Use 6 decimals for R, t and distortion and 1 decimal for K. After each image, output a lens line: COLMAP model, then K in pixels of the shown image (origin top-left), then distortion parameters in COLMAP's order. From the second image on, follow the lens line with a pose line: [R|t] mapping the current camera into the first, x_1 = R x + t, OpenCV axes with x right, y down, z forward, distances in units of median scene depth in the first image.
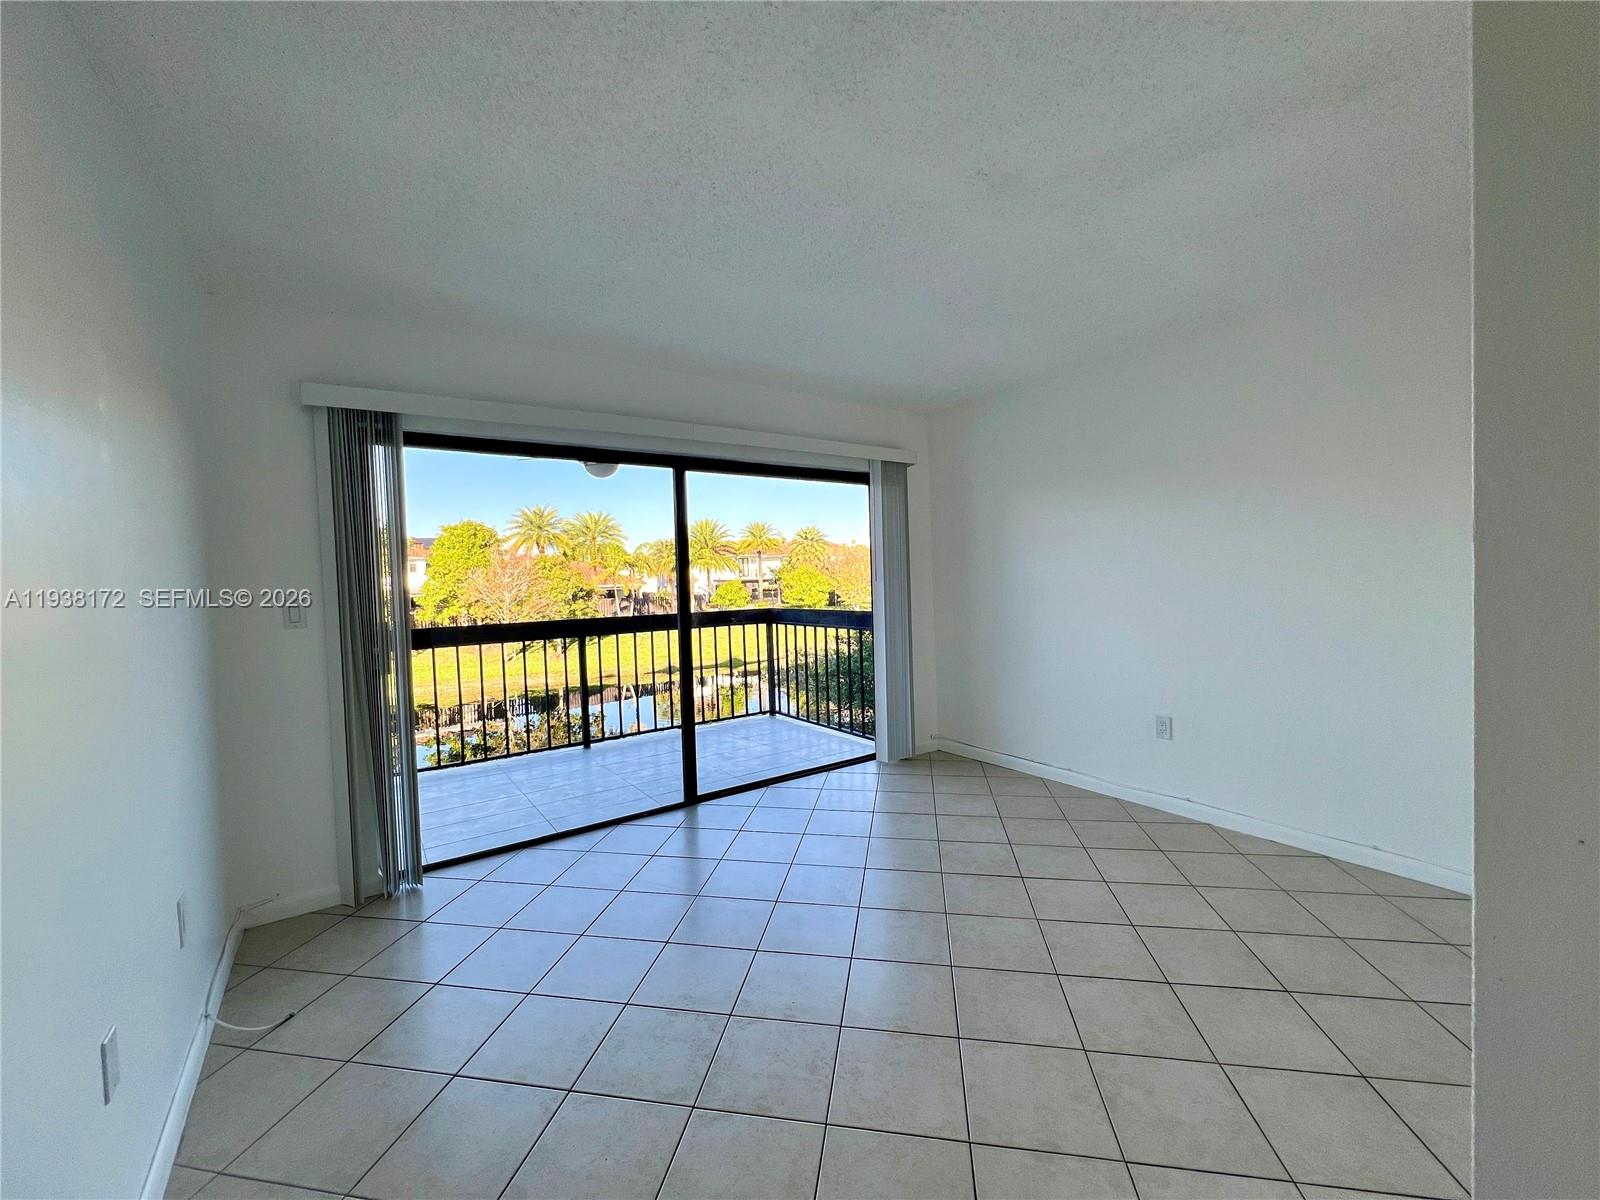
lens RADIAL K [[639.2, 0, 795.1], [0, 639.2, 596.7], [0, 0, 1]] dist [-0.004056, 0.001342]
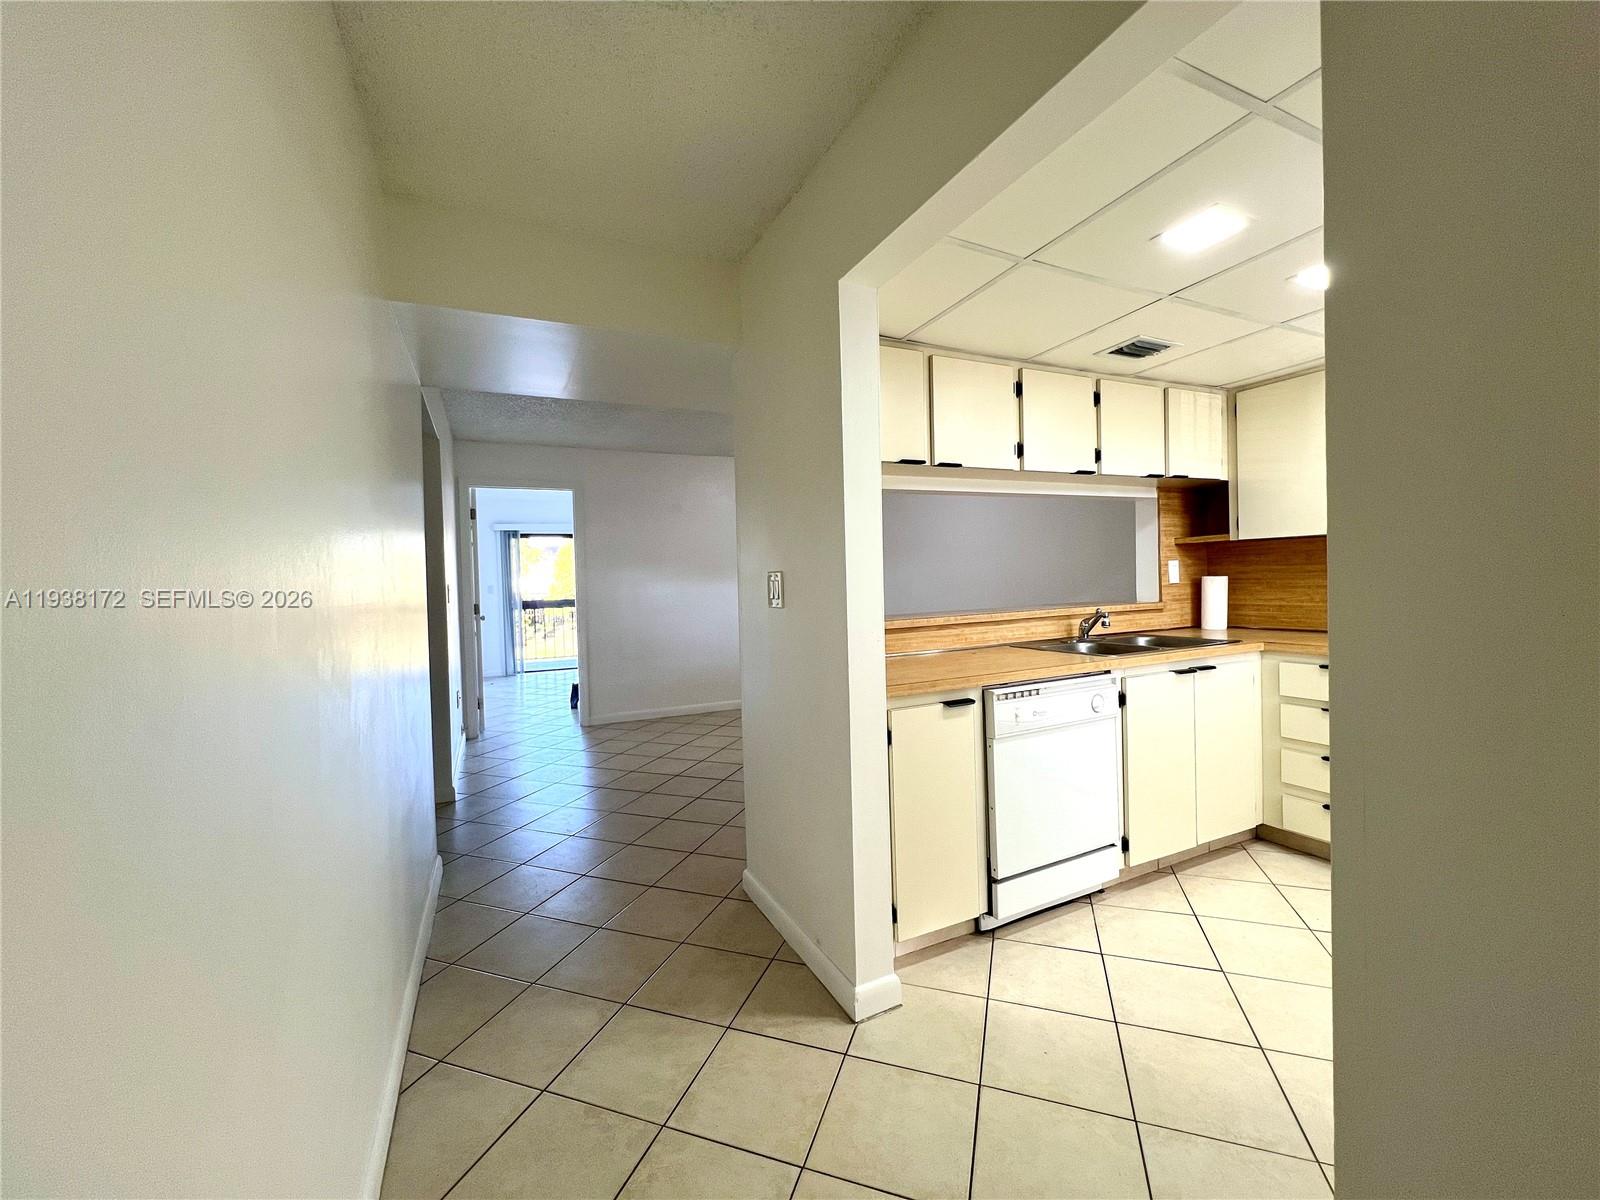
lens RADIAL K [[639.2, 0, 794.1], [0, 639.2, 592.9], [0, 0, 1]] dist [-0.004056, 0.001342]
pose [[0.988549, 0.005359, -0.150805, 1.342391], [-0.005623, 0.999983, -0.001323, 0.037464], [0.150796, 0.002156, 0.988563, -2.139071]]
